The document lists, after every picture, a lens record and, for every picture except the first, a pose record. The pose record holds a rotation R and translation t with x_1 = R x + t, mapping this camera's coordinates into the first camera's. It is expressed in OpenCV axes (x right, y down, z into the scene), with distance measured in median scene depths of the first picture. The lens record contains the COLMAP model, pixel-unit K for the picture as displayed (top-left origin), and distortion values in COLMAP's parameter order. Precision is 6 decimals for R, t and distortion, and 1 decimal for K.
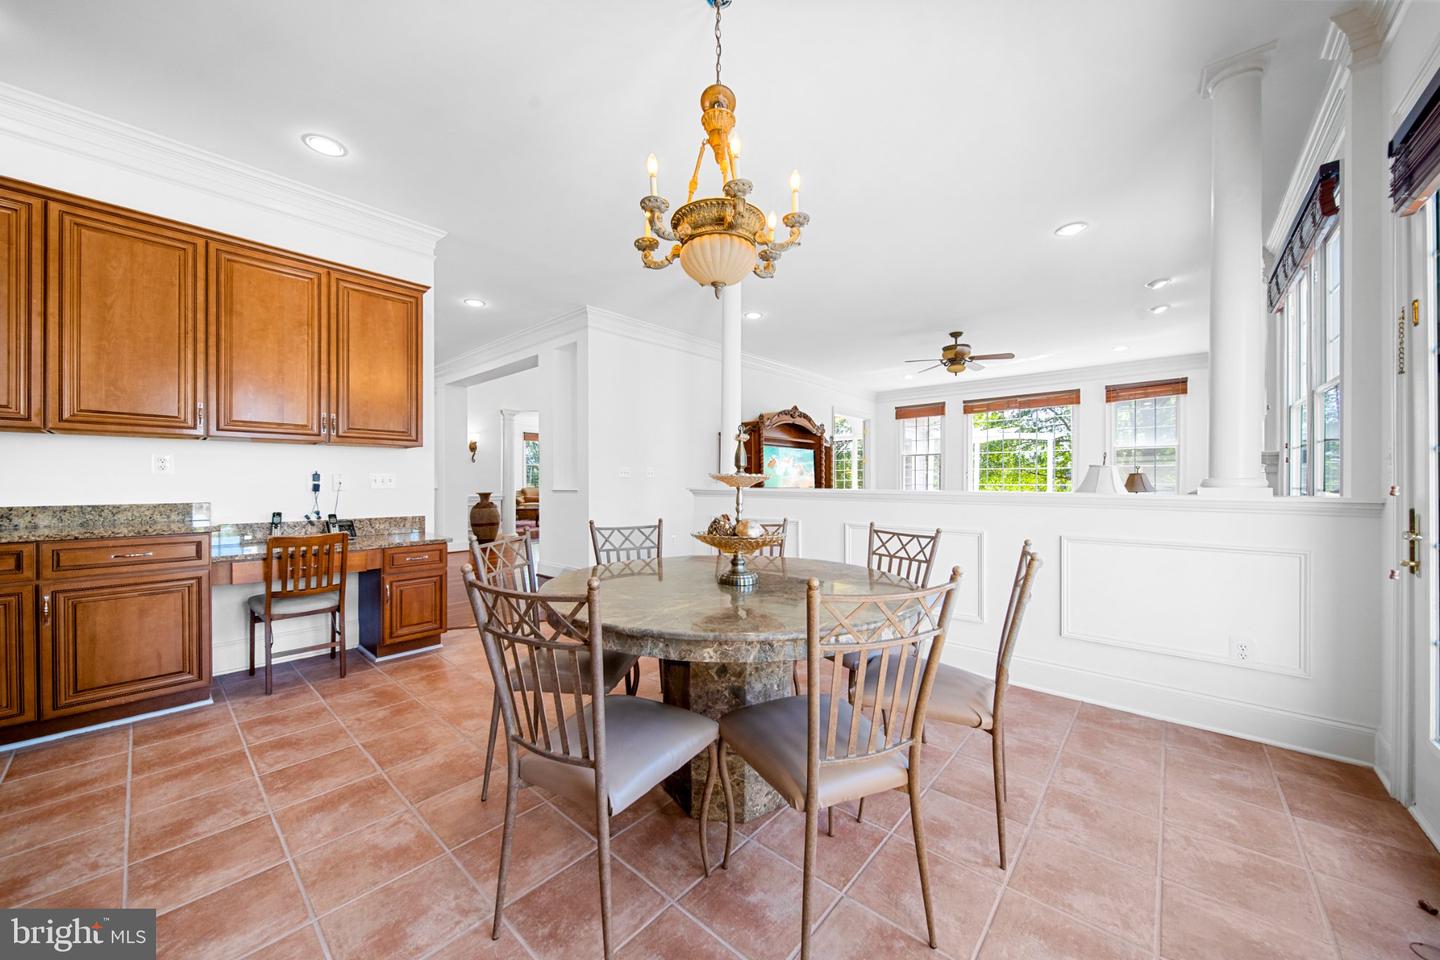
lens RADIAL K [[516.0, 0, 721.8], [0, 516.0, 486.7], [0, 0, 1]] dist [-0.004827, 0.000620]
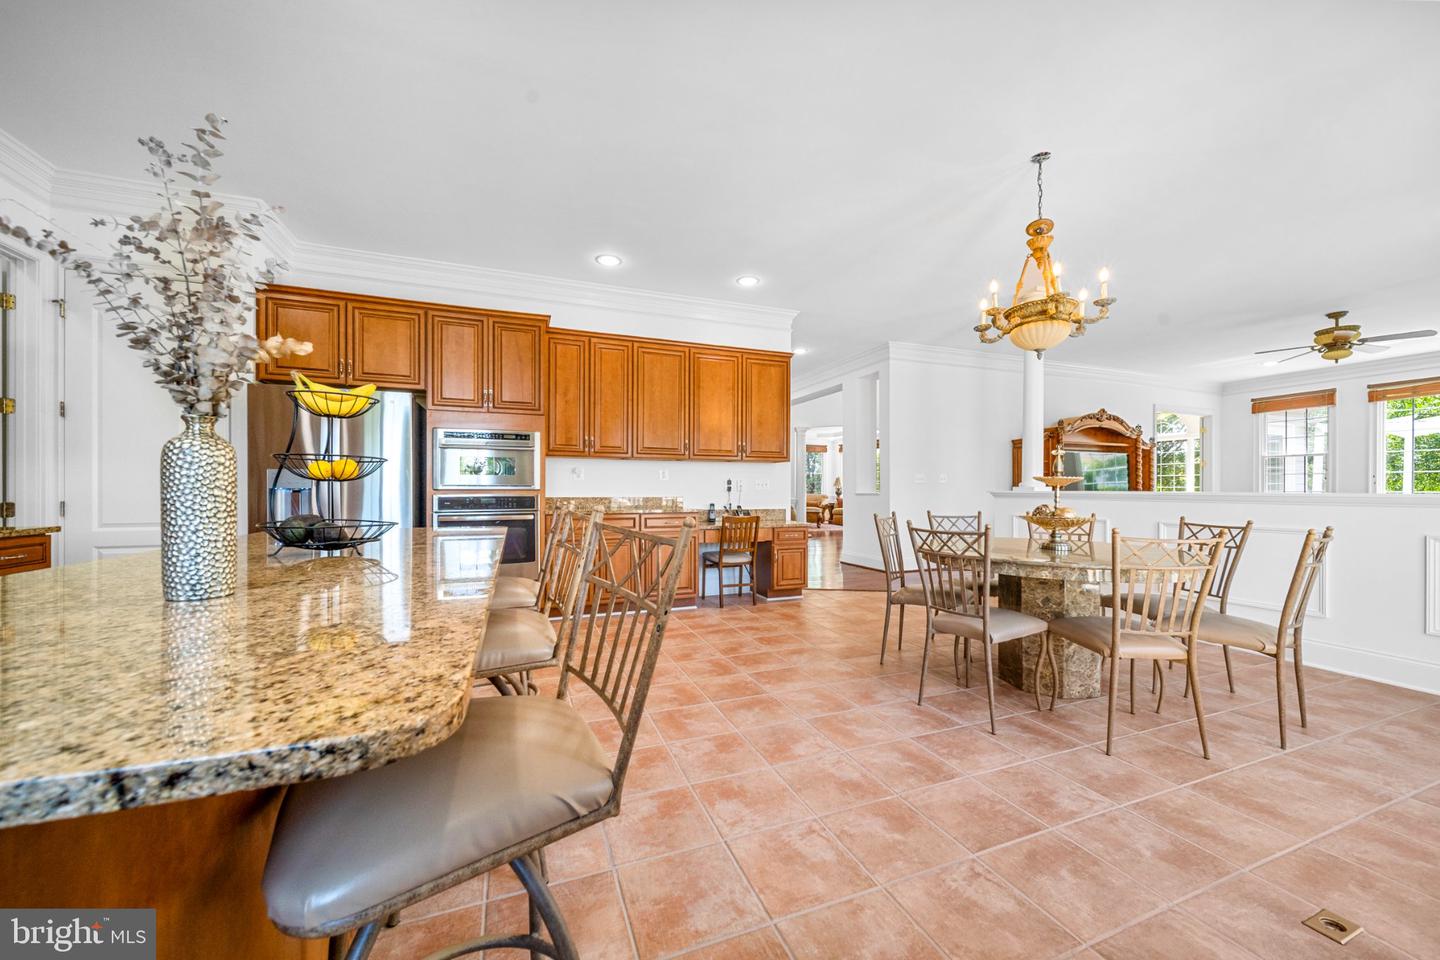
lens RADIAL K [[531.3, 0, 696.7], [0, 531.3, 490.4], [0, 0, 1]] dist [0.000398, -0.000663]
pose [[0.872914, 0.003297, -0.487863, -0.092025], [-0.008184, 0.999935, -0.007885, 0.025699], [0.487805, 0.010875, 0.872885, -0.622586]]
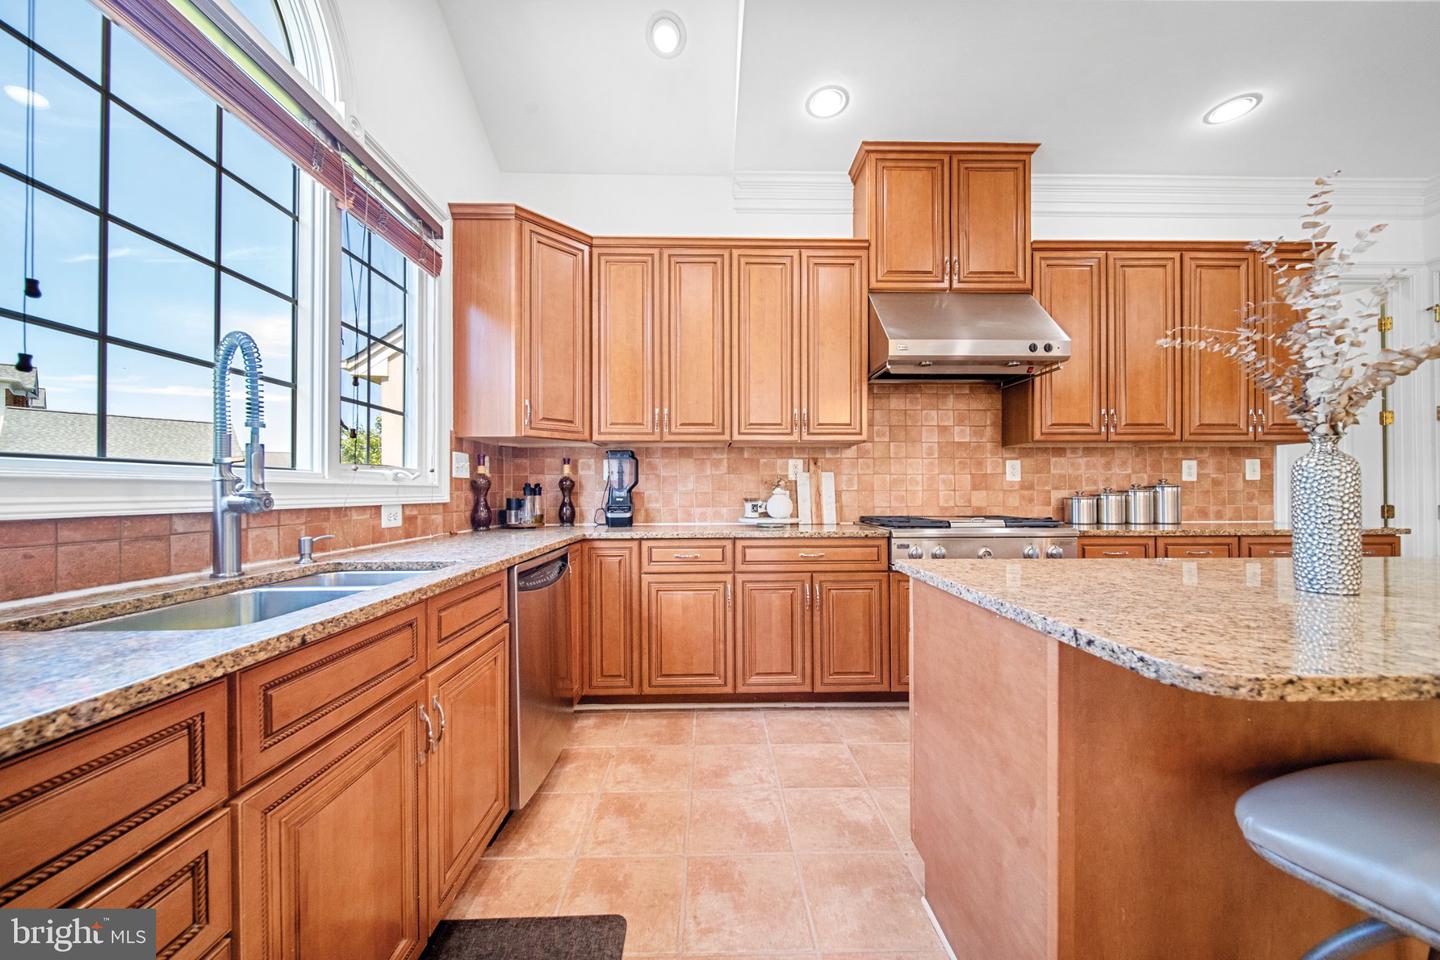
lens RADIAL K [[516.0, 0, 705.0], [0, 516.0, 484.5], [0, 0, 1]] dist [-0.004827, 0.000620]
pose [[-0.758147, -0.004850, -0.652066, 0.117909], [-0.004067, 0.999988, -0.002709, 0.013670], [0.652071, 0.000599, -0.758157, -0.445454]]
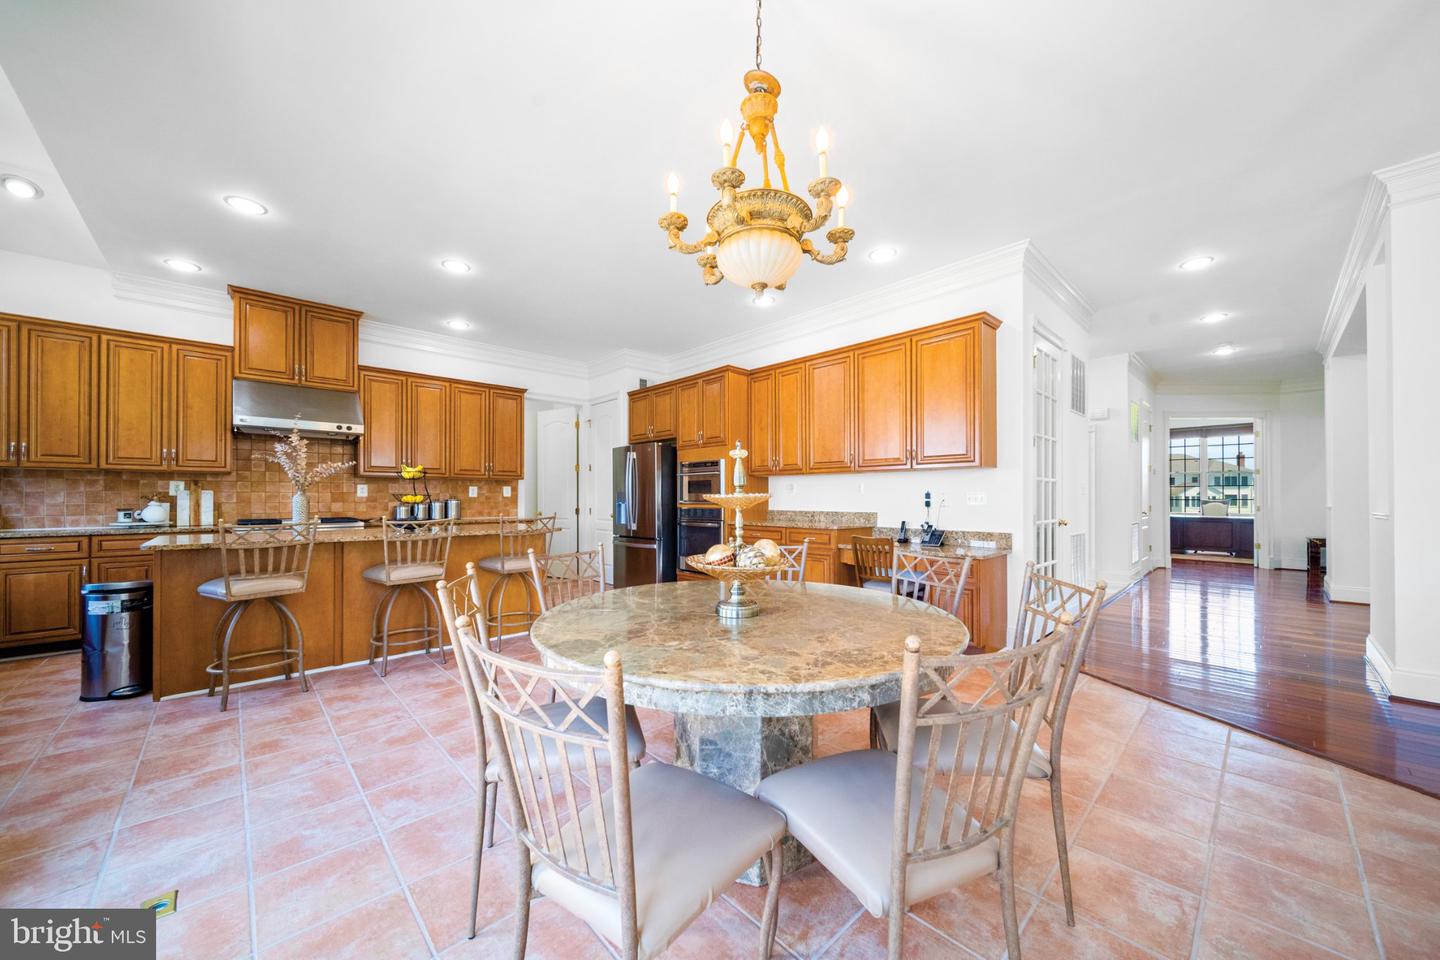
lens RADIAL K [[516.0, 0, 730.5], [0, 516.0, 496.7], [0, 0, 1]] dist [-0.004827, 0.000620]
pose [[-0.108594, -0.001611, -0.994085, 0.696220], [-0.009729, 0.999953, -0.000558, -0.014579], [0.994039, 0.009610, -0.108605, 0.829065]]
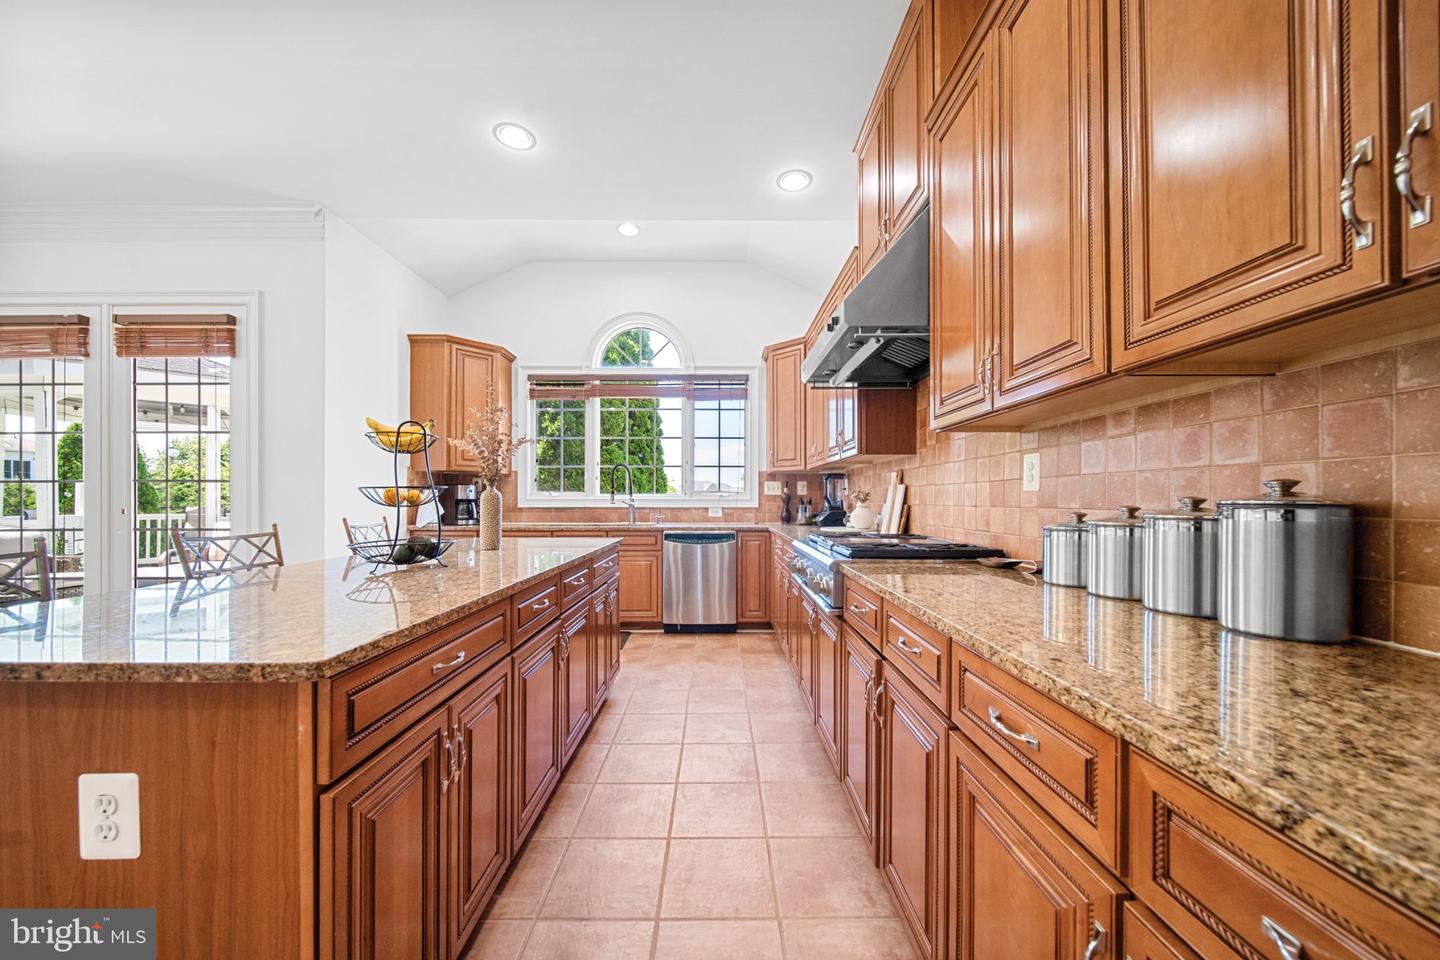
lens RADIAL K [[516.0, 0, 717.7], [0, 516.0, 492.4], [0, 0, 1]] dist [-0.004827, 0.000620]
pose [[-0.641696, 0.009229, 0.766903, -1.483090], [0.005308, 0.999957, -0.007592, 0.003498], [-0.766941, -0.000801, -0.641718, -0.144522]]
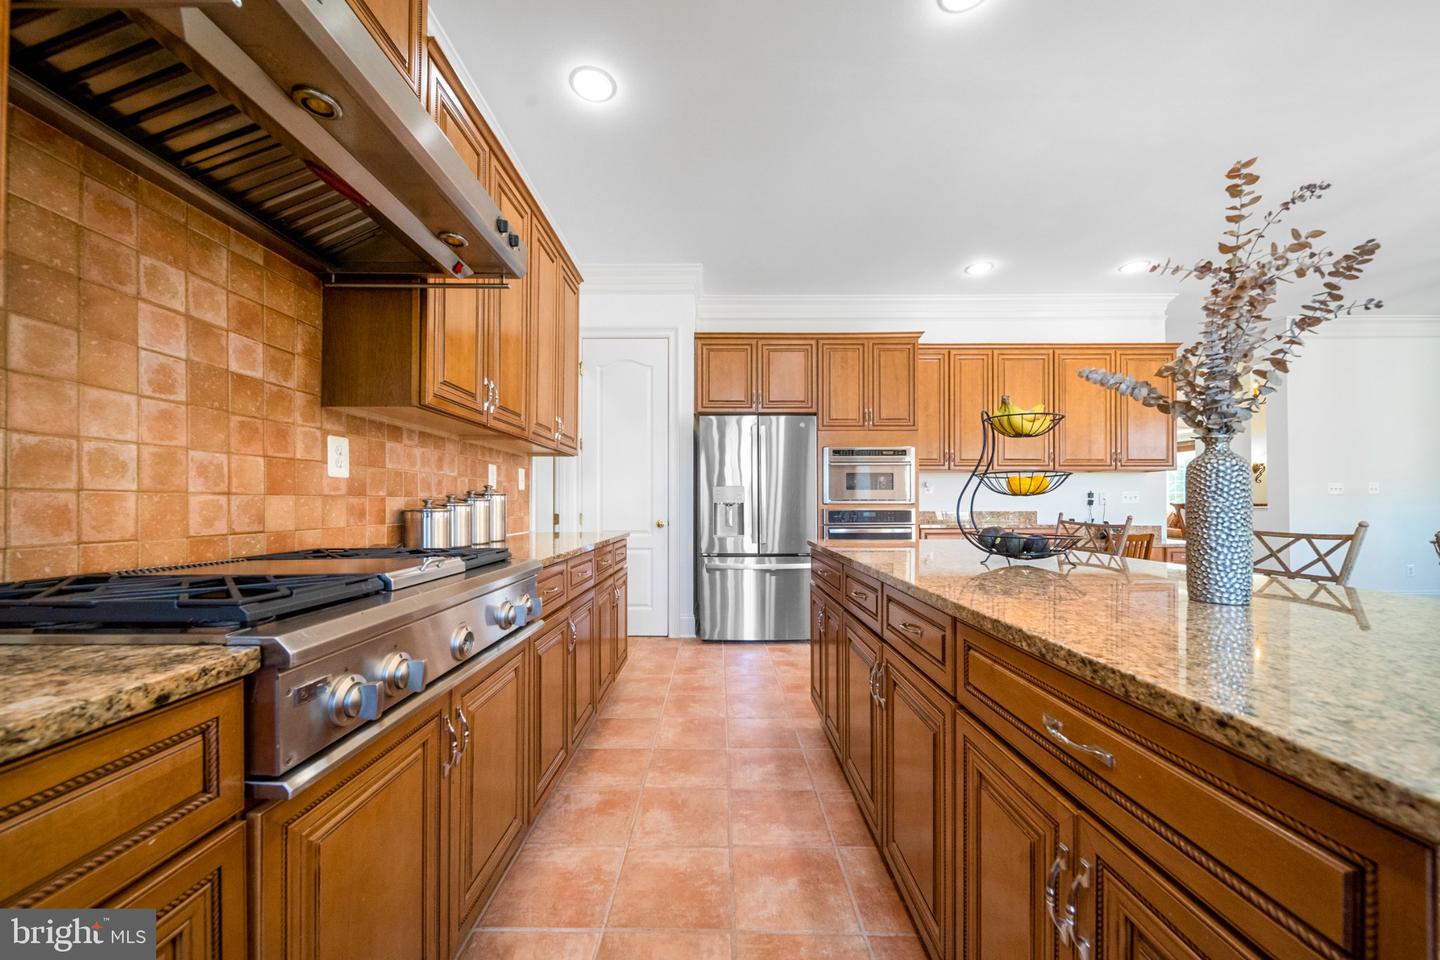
lens RADIAL K [[516.0, 0, 714.3], [0, 516.0, 495.1], [0, 0, 1]] dist [-0.004827, 0.000620]
pose [[0.632852, -0.012484, -0.774172, -0.460263], [-0.008358, 0.999702, -0.022952, 0.030724], [0.774228, 0.020996, 0.632559, -0.935125]]
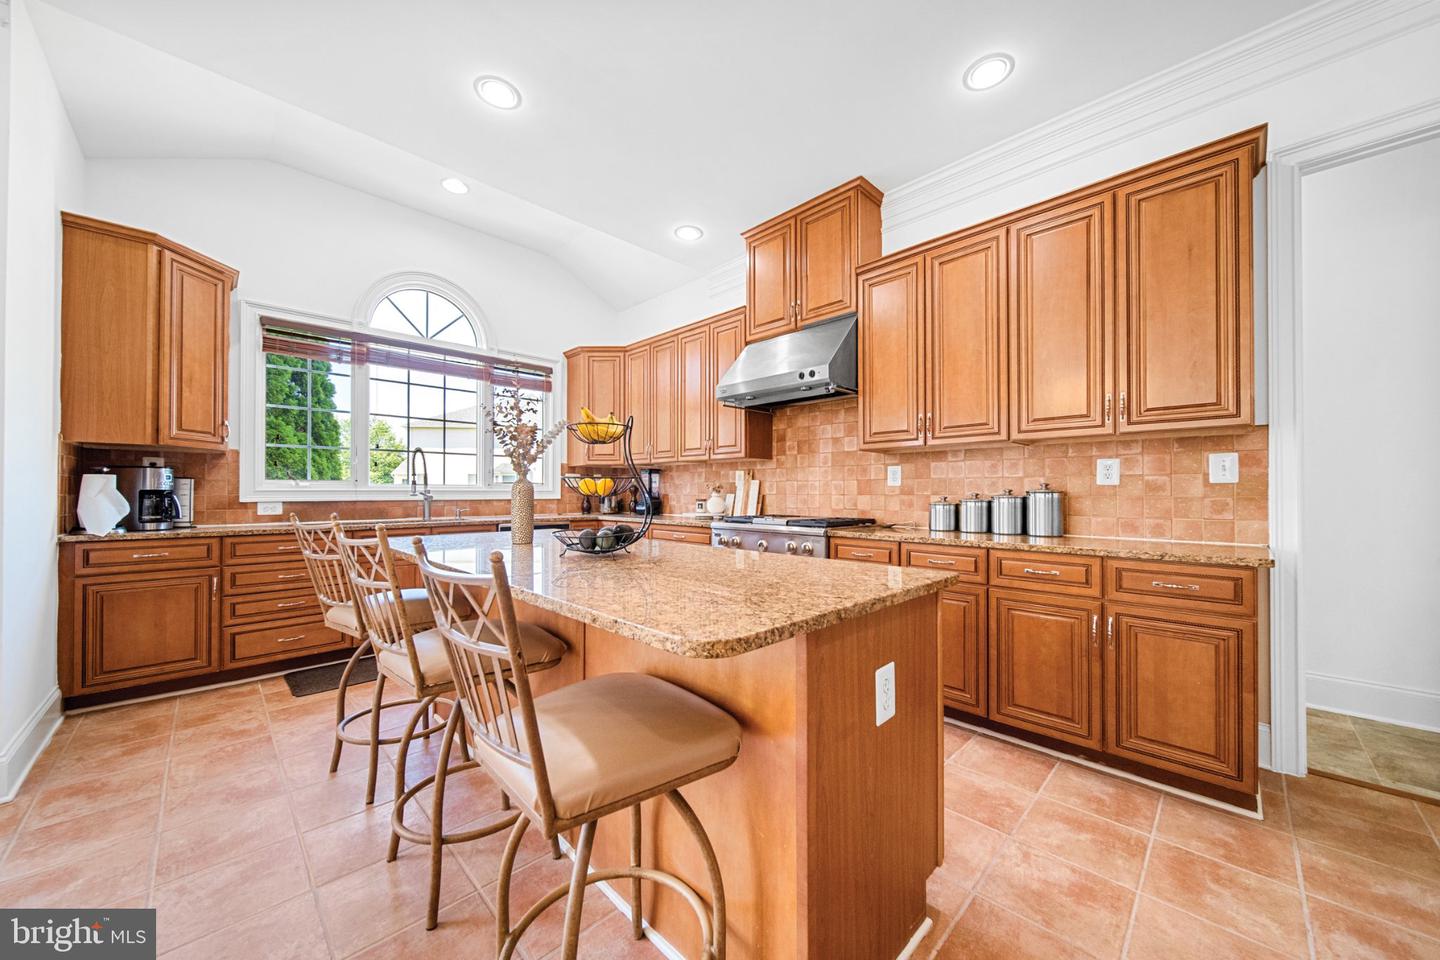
lens RADIAL K [[516.0, 0, 724.6], [0, 516.0, 485.1], [0, 0, 1]] dist [-0.004827, 0.000620]
pose [[-0.995489, -0.000539, 0.094875, -0.935930], [-0.001004, 0.999988, -0.004858, 0.002967], [-0.094872, -0.004931, -0.995477, 0.403271]]
